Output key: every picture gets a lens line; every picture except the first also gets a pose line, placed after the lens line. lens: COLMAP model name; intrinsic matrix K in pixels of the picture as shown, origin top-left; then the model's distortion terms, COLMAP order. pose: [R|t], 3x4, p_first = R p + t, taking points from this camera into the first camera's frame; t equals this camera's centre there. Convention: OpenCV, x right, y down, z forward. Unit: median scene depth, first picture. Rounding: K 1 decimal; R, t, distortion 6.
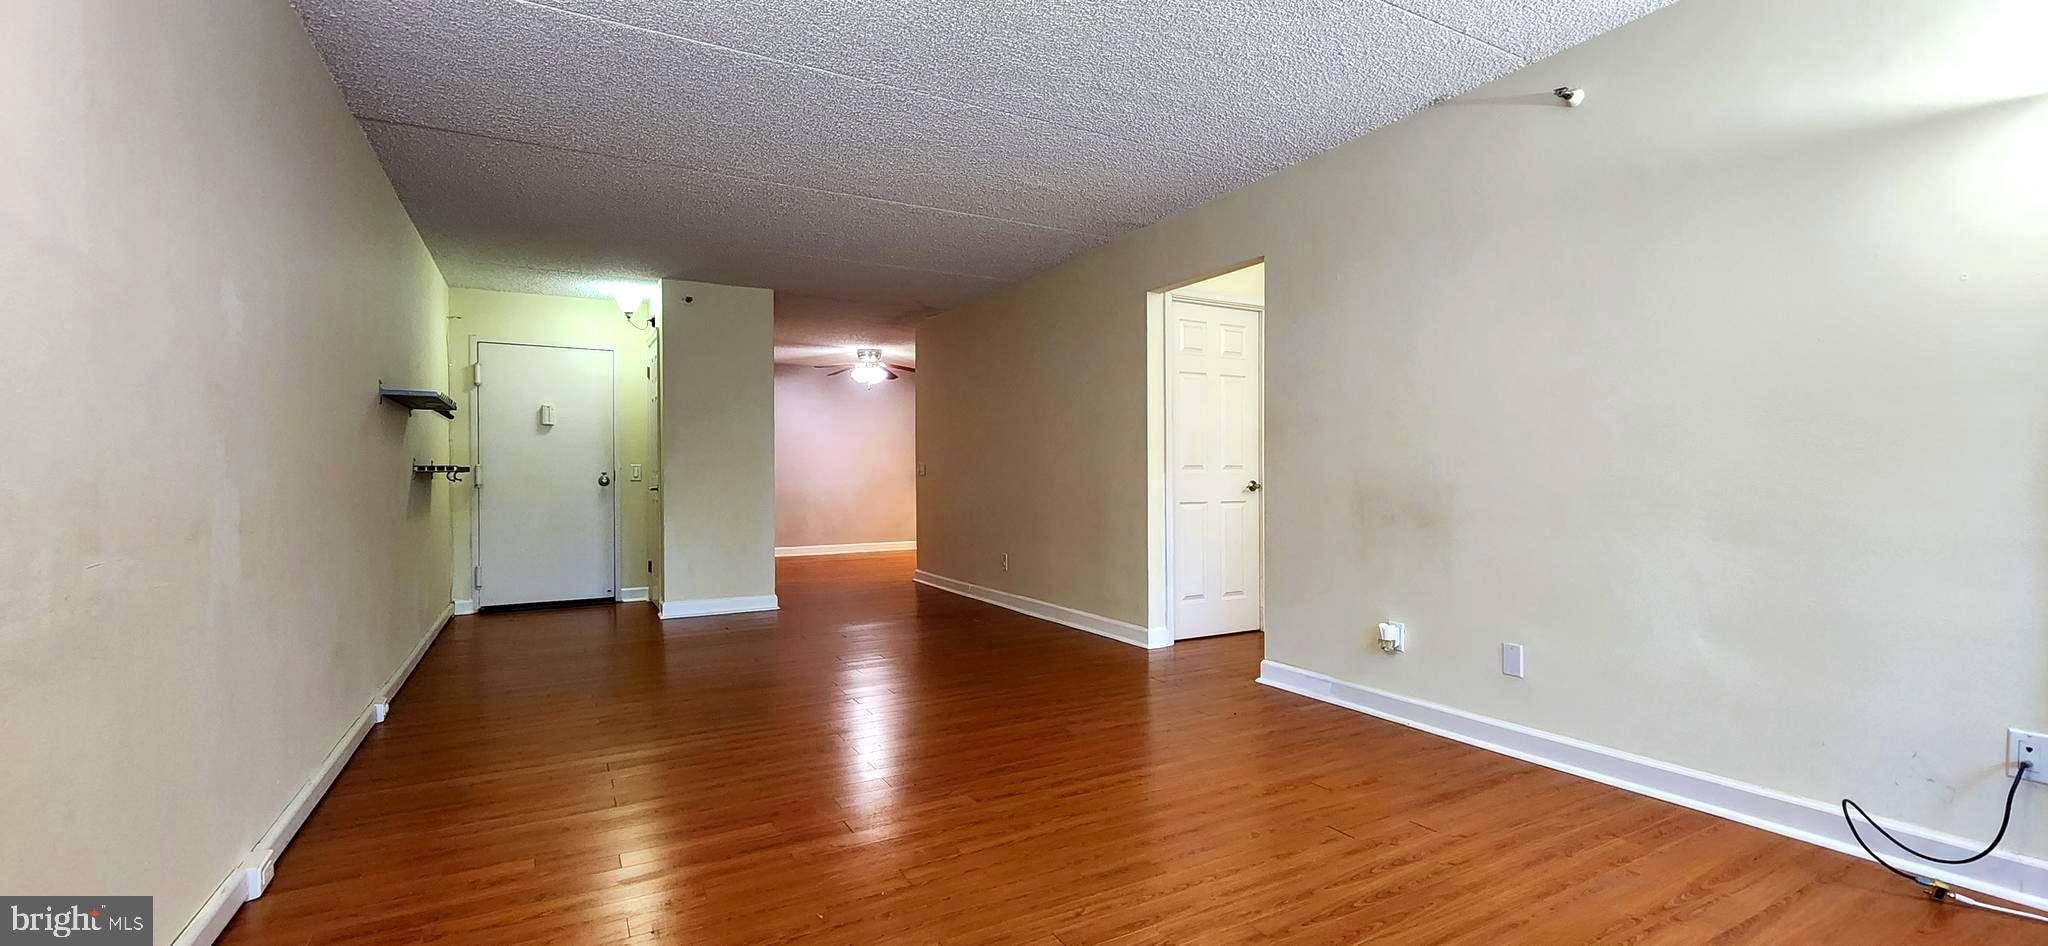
lens RADIAL K [[833.1, 0, 1021.0], [0, 833.1, 482.7], [0, 0, 1]] dist [0.000123, 0.000177]
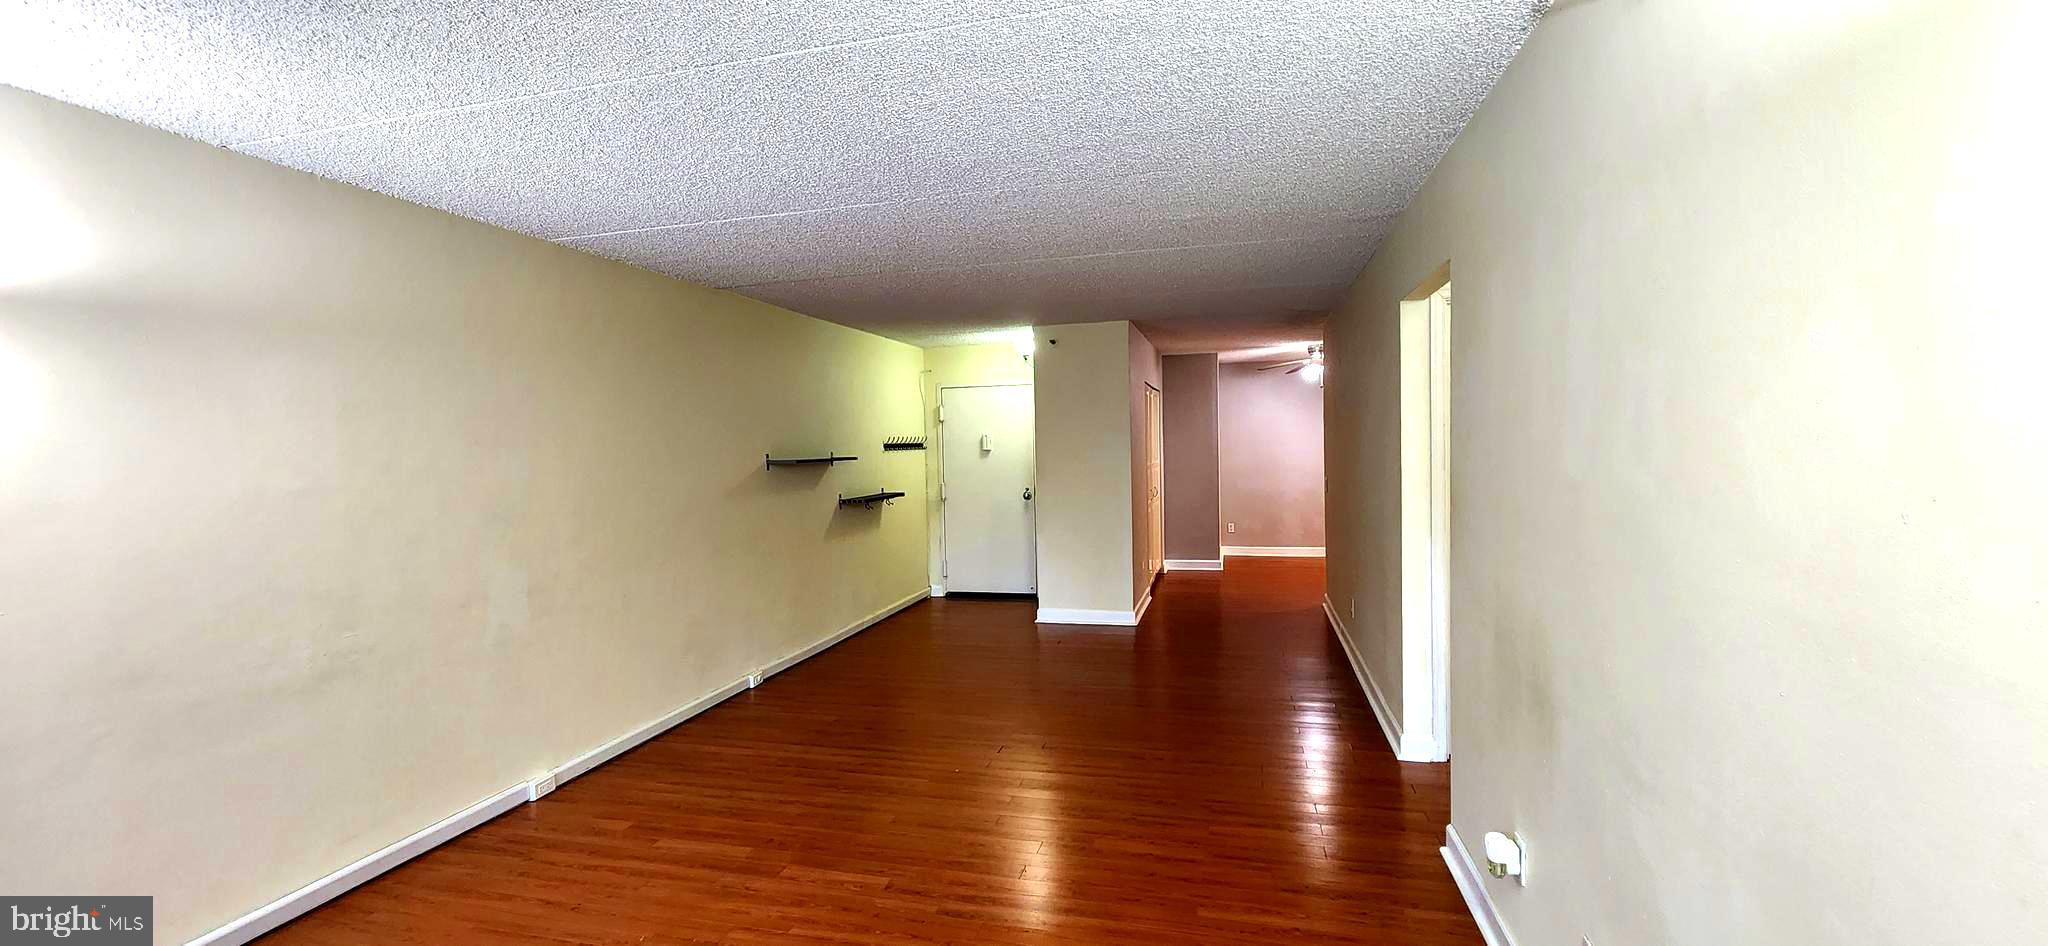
lens RADIAL K [[833.1, 0, 1021.0], [0, 833.1, 482.7], [0, 0, 1]] dist [0.000123, 0.000177]
pose [[0.717912, 0.020725, -0.695825, 0.343023], [0.013125, 0.998976, 0.043296, -0.078468], [0.696010, -0.040216, 0.716905, 0.156857]]
